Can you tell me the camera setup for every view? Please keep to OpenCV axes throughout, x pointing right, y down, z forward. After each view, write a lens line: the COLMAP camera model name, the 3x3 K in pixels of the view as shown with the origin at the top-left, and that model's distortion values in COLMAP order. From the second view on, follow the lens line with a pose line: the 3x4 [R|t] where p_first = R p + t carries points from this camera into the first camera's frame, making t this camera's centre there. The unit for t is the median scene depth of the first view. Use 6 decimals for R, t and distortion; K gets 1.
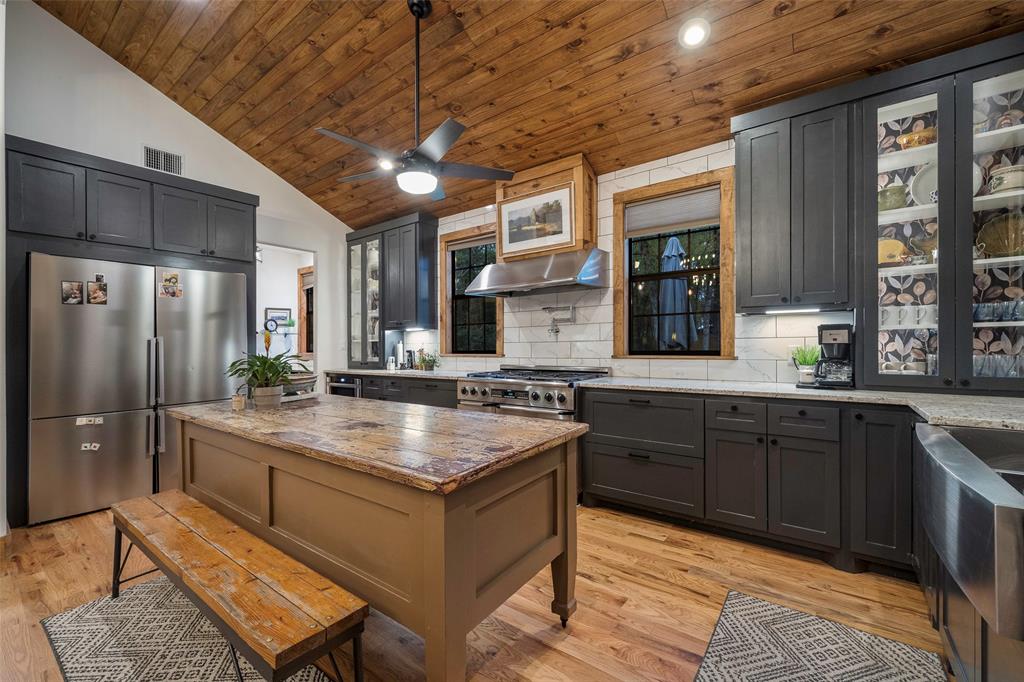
lens RADIAL K [[430.5, 0, 525.9], [0, 430.5, 347.1], [0, 0, 1]] dist [-0.000276, 0.000078]
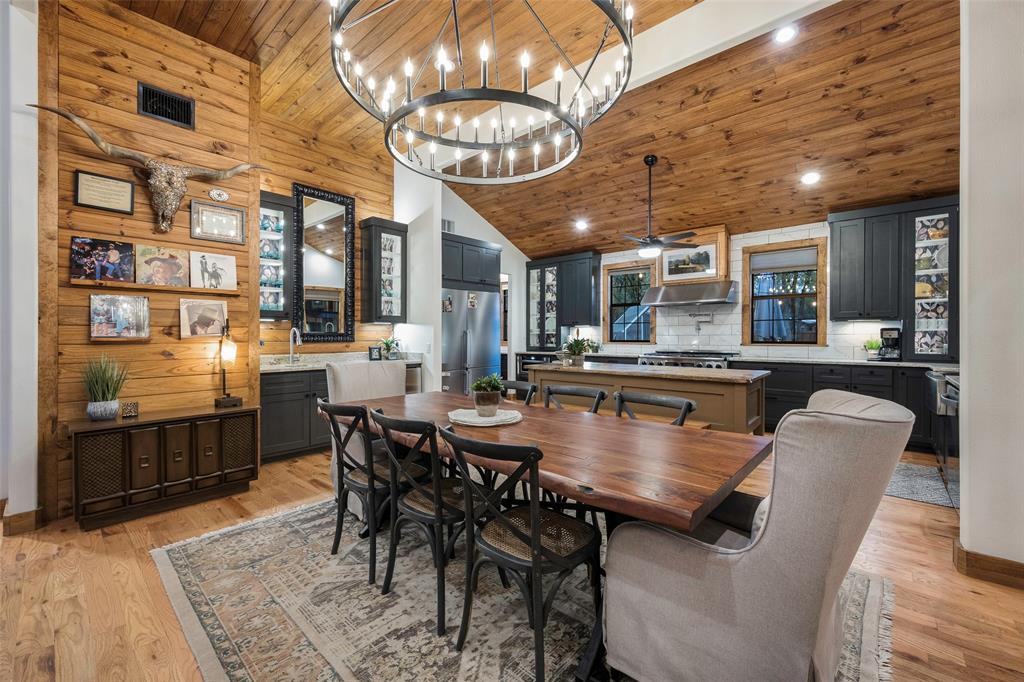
lens RADIAL K [[430.0, 0, 479.2], [0, 430.0, 337.6], [0, 0, 1]] dist [-0.001243, -0.000283]
pose [[0.990140, 0.012488, -0.139526, -0.670978], [-0.013184, 0.999905, -0.004063, 0.018374], [0.139462, 0.005862, 0.990210, -0.931607]]
